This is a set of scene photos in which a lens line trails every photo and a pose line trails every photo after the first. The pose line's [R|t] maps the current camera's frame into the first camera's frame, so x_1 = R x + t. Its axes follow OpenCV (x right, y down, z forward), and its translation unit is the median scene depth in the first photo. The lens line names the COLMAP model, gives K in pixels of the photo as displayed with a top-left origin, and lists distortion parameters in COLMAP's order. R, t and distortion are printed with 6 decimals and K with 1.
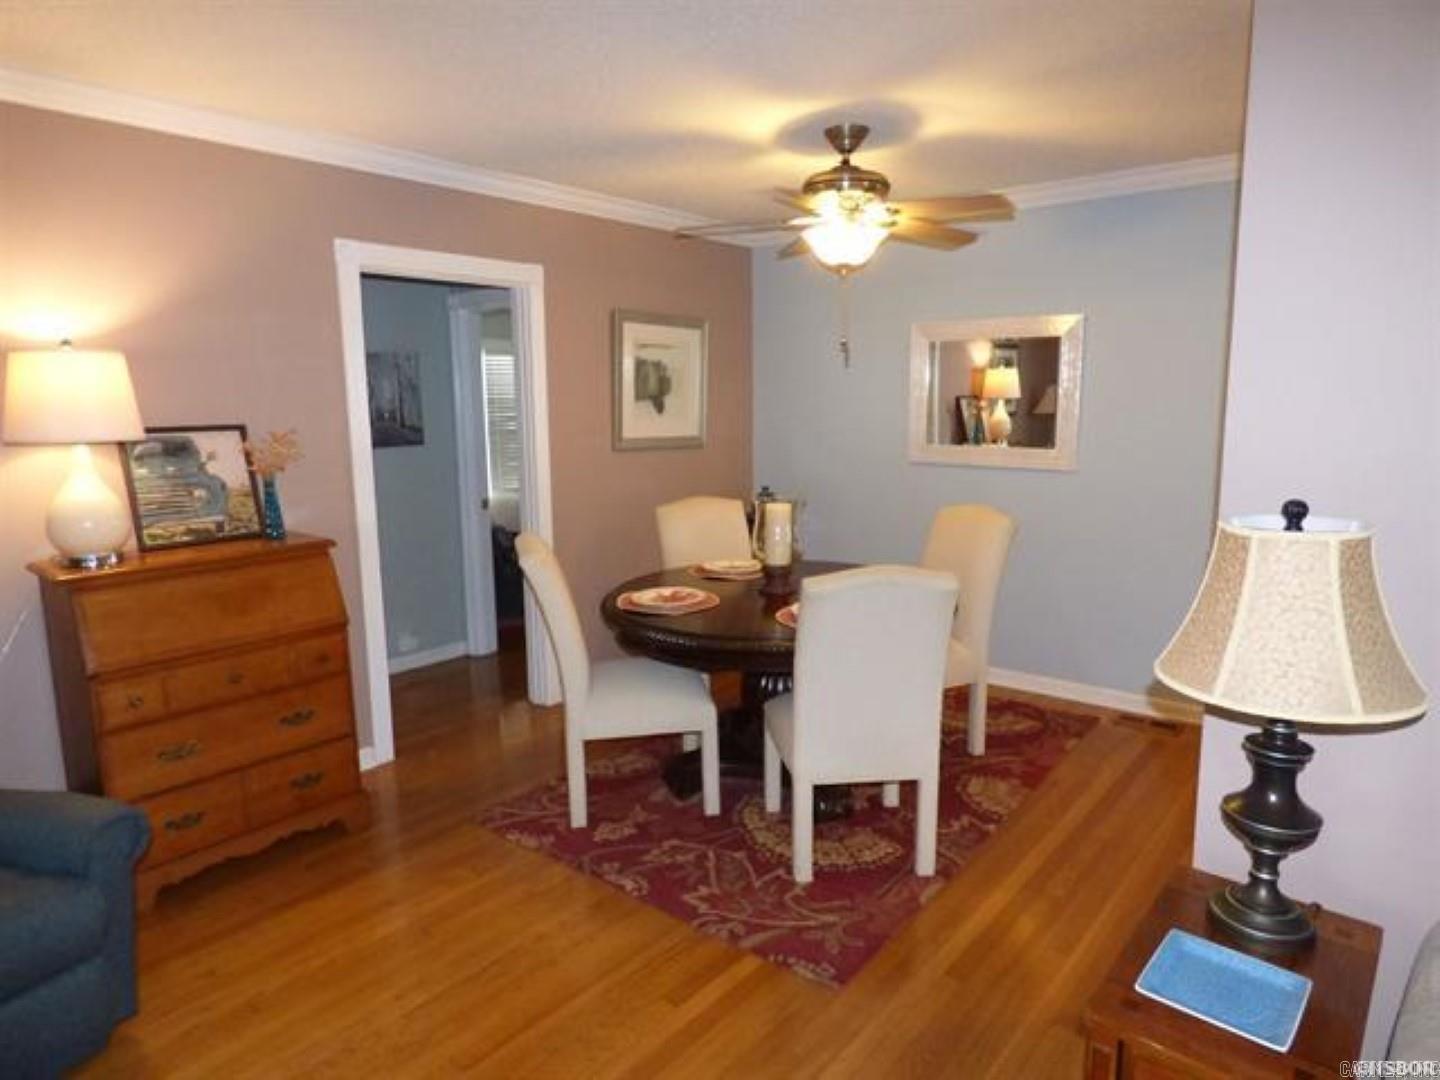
lens RADIAL K [[891.9, 0, 718.1], [0, 891.9, 541.5], [0, 0, 1]] dist [-0.002190, -0.000739]
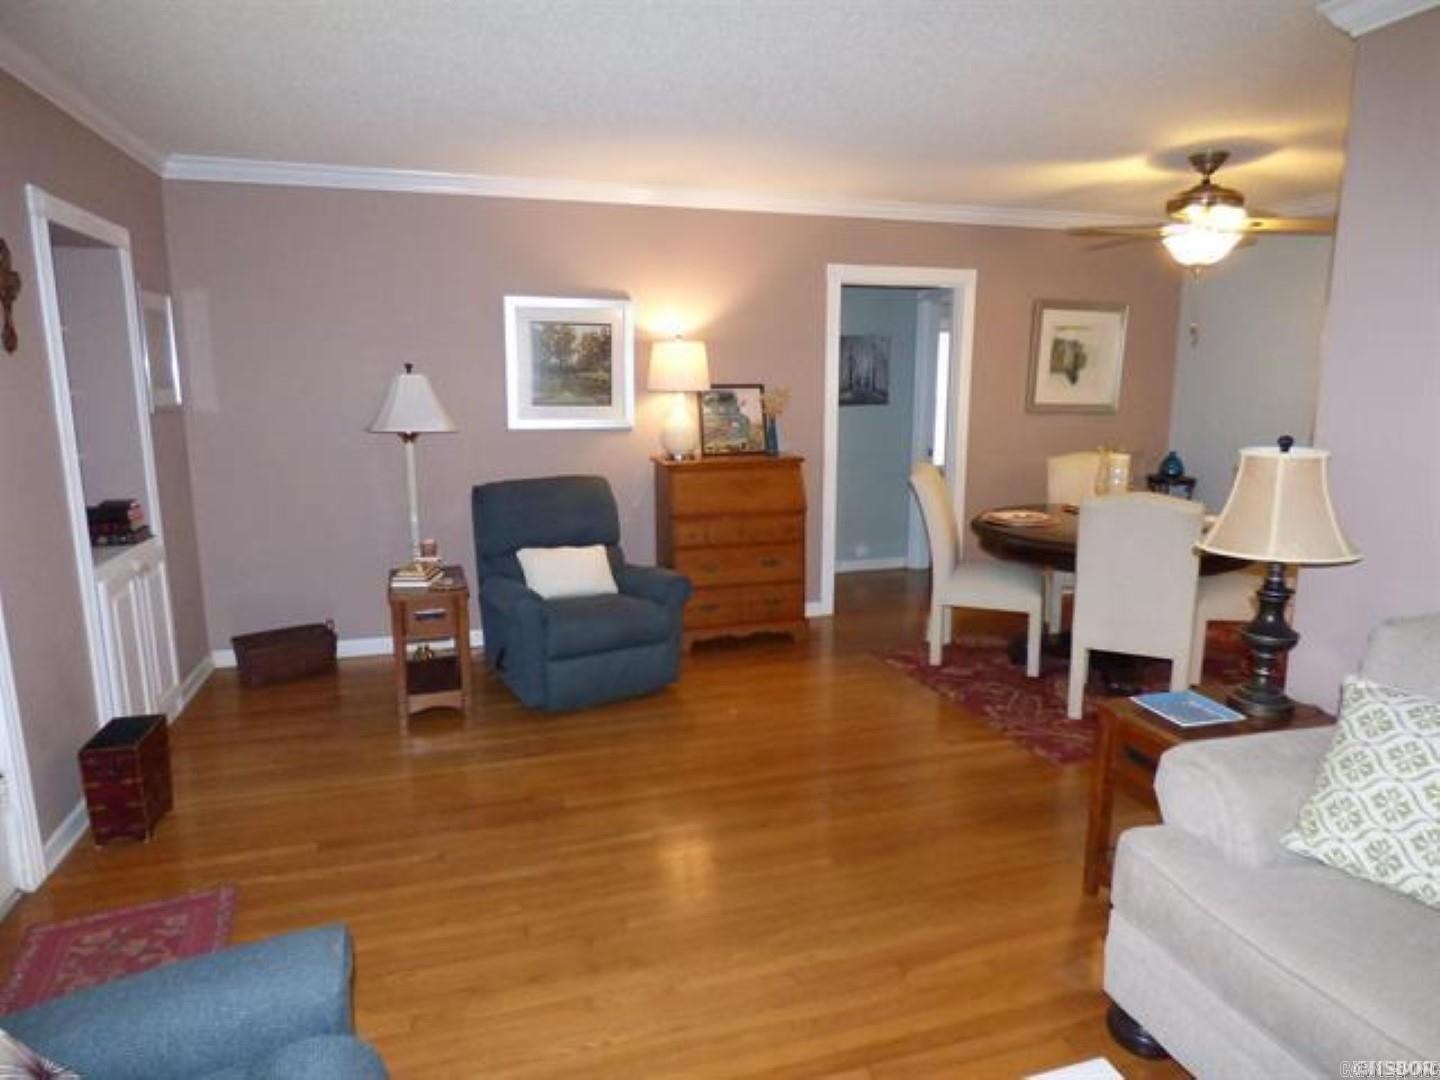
lens RADIAL K [[891.9, 0, 716.7], [0, 891.9, 538.4], [0, 0, 1]] dist [-0.002190, -0.000739]
pose [[0.840992, 0.109483, -0.529854, 0.295725], [-0.095297, 0.993976, 0.054128, 0.069289], [0.532589, 0.004972, 0.846360, -0.429583]]
